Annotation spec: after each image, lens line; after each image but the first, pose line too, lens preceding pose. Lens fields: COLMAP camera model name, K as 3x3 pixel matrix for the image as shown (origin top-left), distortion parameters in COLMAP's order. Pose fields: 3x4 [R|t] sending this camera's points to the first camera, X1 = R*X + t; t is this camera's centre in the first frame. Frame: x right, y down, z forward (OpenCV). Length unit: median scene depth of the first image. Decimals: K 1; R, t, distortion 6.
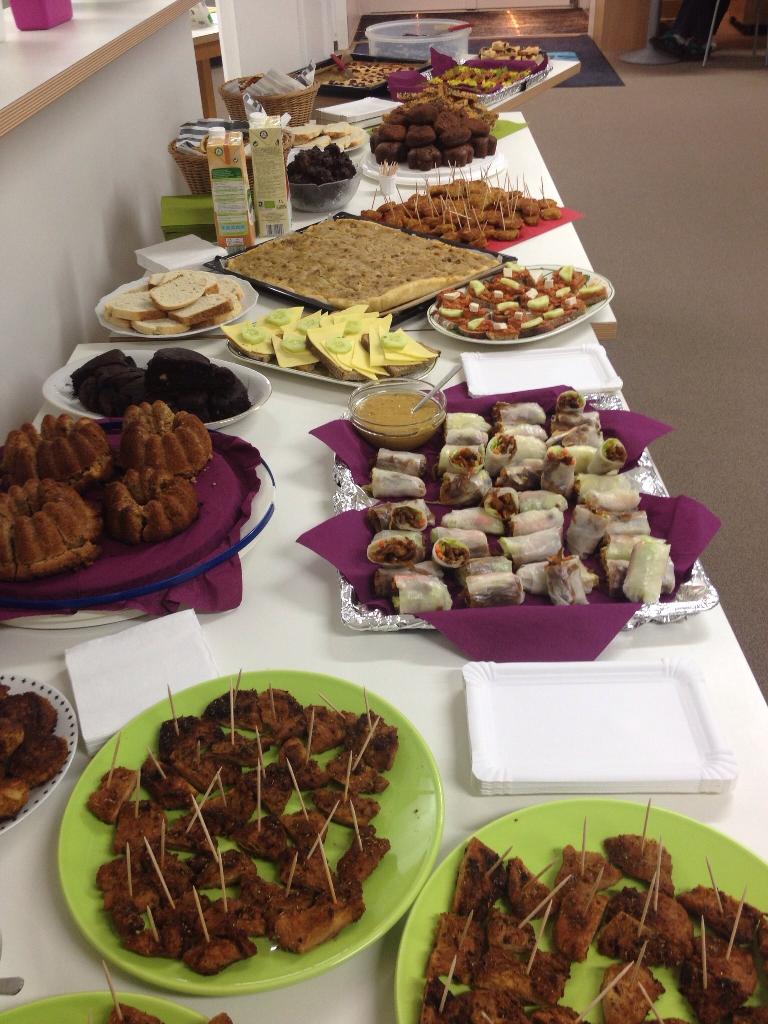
lens RADIAL K [[964.7, 0, 385.5], [0, 964.7, 507.2], [0, 0, 1]] dist [0.031247, 0.000000]
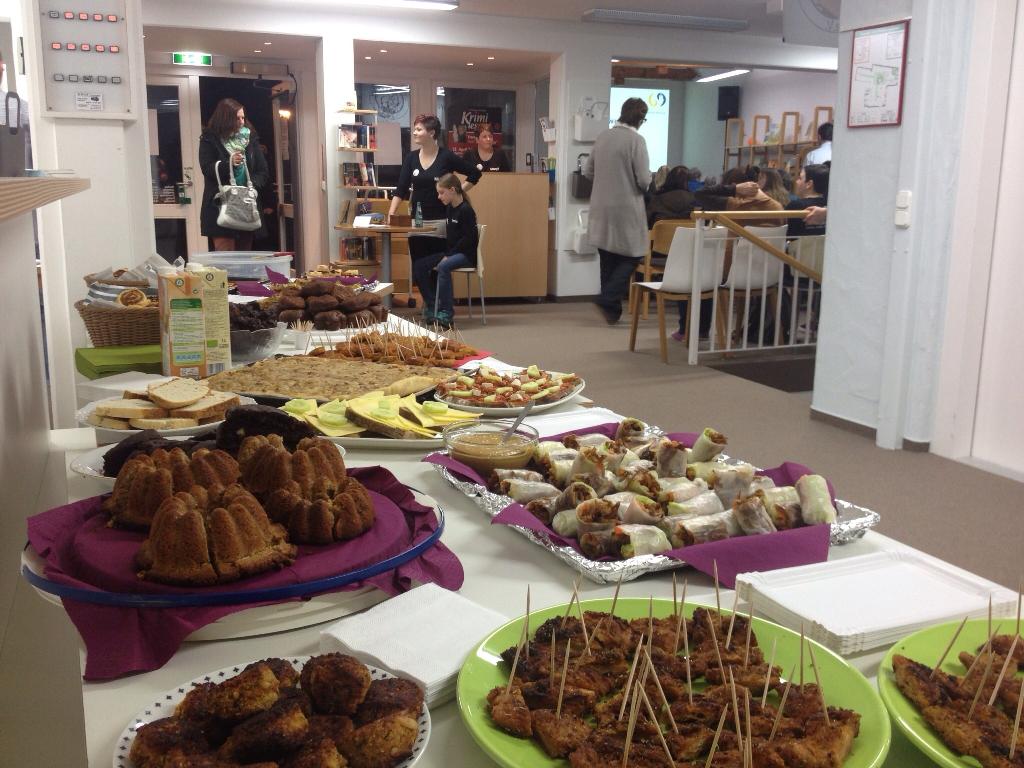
lens RADIAL K [[964.7, 0, 504.9], [0, 964.7, 377.9], [0, 0, 1]] dist [0.031247, 0.000000]
pose [[0.909675, -0.028299, 0.414355, -0.439880], [0.193348, 0.911826, -0.362201, 0.235225], [-0.367569, 0.409600, 0.834937, 0.120954]]
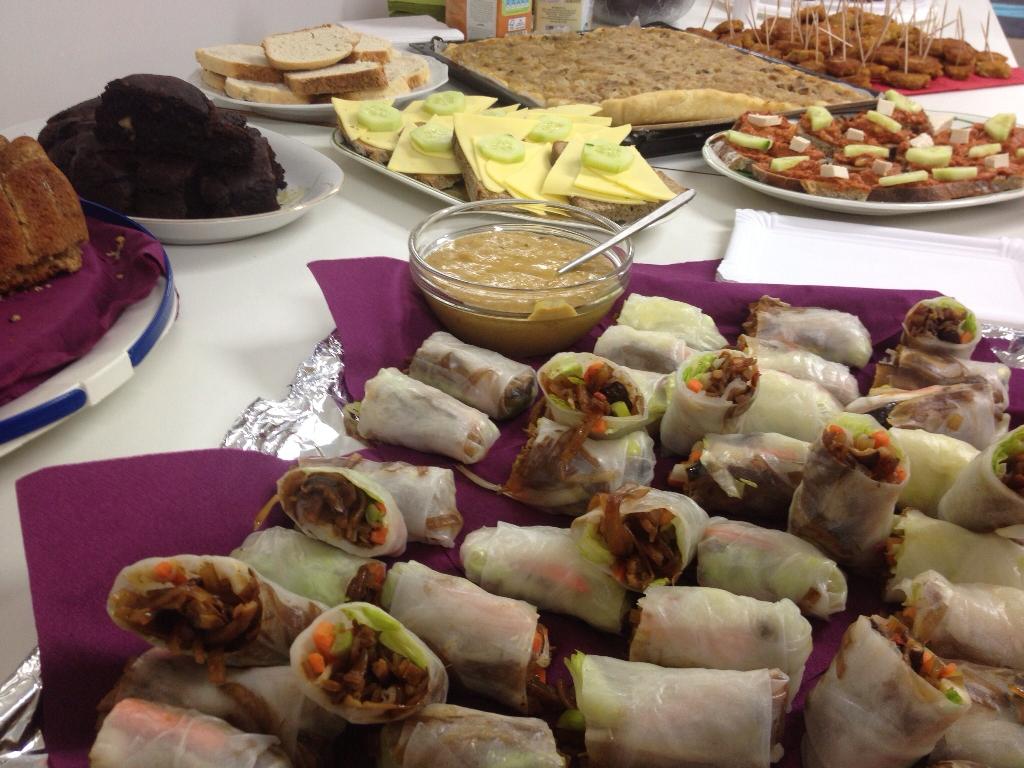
lens RADIAL K [[964.7, 0, 512.1], [0, 964.7, 389.2], [0, 0, 1]] dist [0.031247, 0.000000]
pose [[0.942091, 0.222542, -0.250878, 0.145889], [-0.238877, 0.970373, -0.036255, -0.030475], [0.235377, 0.094084, 0.967339, 0.640903]]
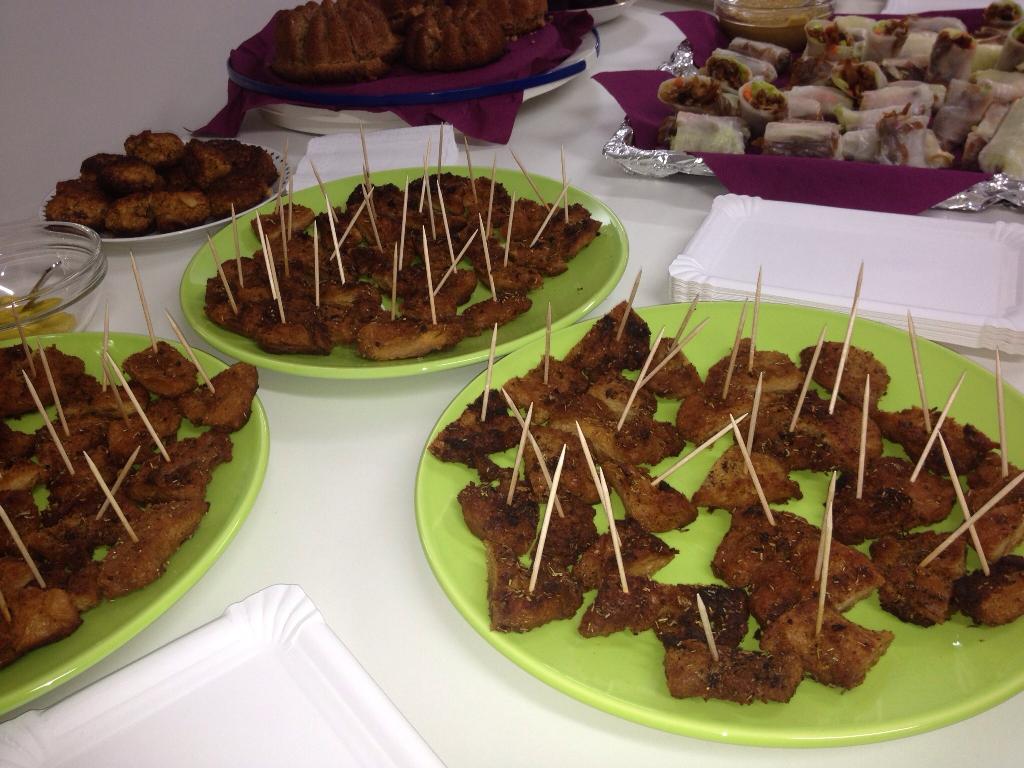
lens RADIAL K [[964.7, 0, 503.8], [0, 964.7, 390.9], [0, 0, 1]] dist [0.031247, 0.000000]
pose [[0.909724, 0.214241, -0.355673, 0.186427], [-0.208243, 0.976498, 0.055564, 0.248274], [0.359217, 0.023519, 0.932958, 0.162425]]
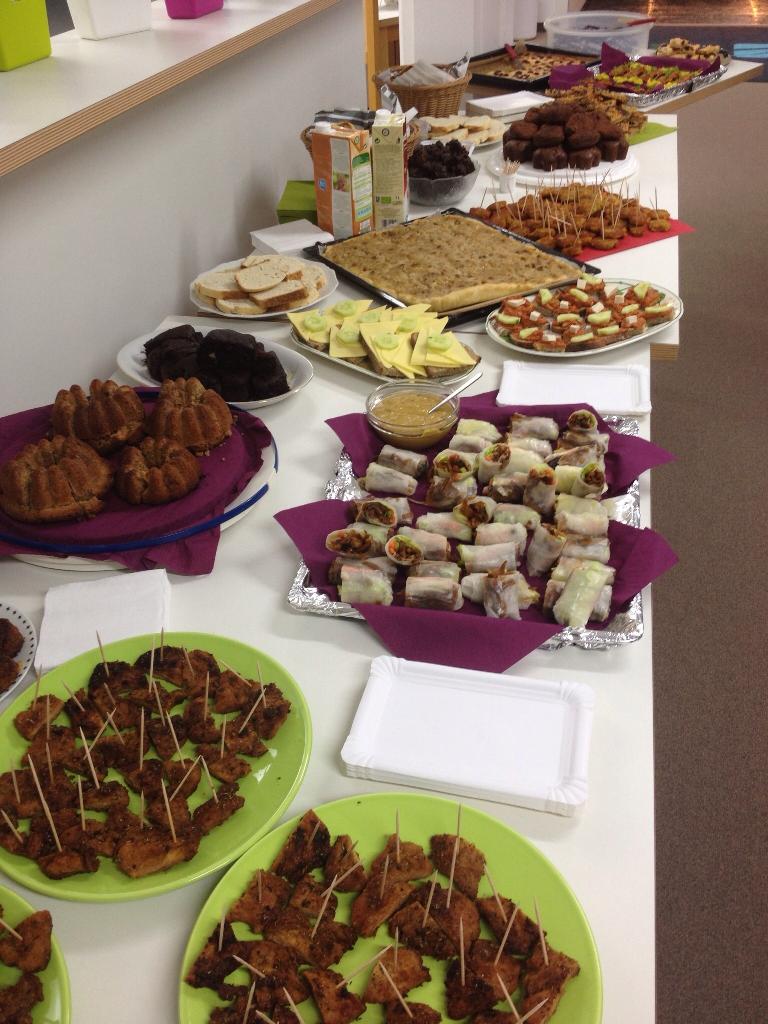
lens RADIAL K [[964.7, 0, 380.9], [0, 964.7, 510.9], [0, 0, 1]] dist [0.031247, 0.000000]
pose [[0.972422, 0.133871, -0.190983, 0.213298], [-0.129038, 0.990927, 0.037577, -0.030222], [0.194281, -0.011896, 0.980874, -0.036957]]
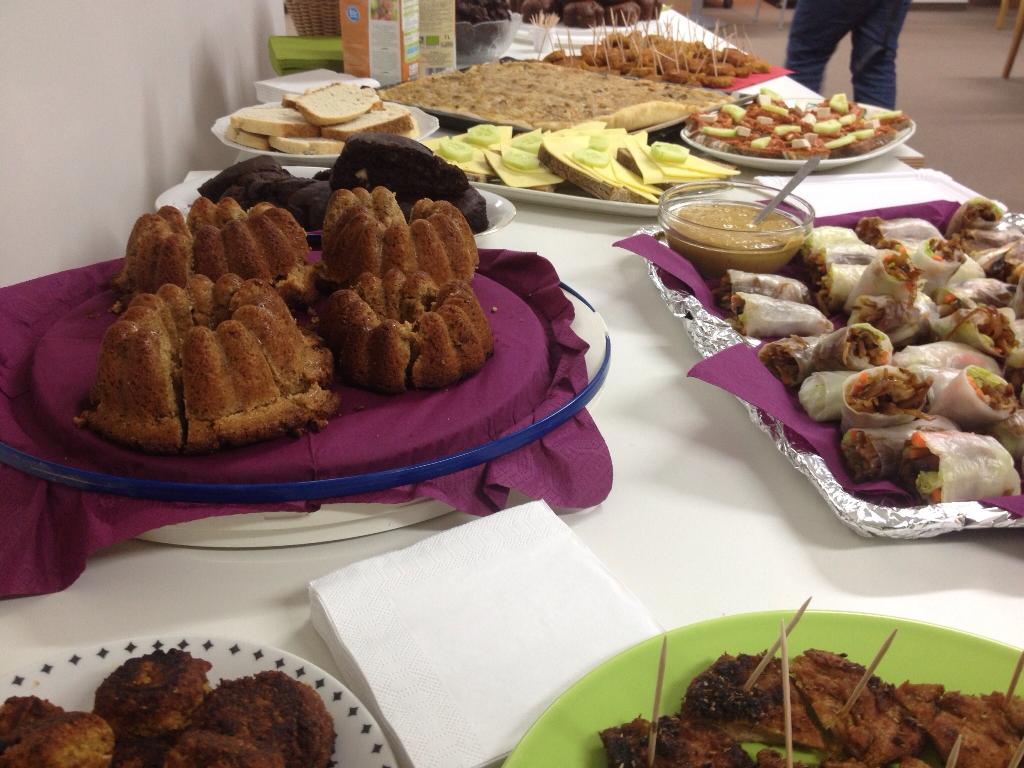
lens RADIAL K [[964.7, 0, 498.3], [0, 964.7, 379.2], [0, 0, 1]] dist [0.031247, 0.000000]
pose [[0.993782, -0.001071, 0.111335, -0.242664], [0.013702, 0.993529, -0.112748, 0.085871], [-0.110494, 0.113572, 0.987366, 0.424289]]
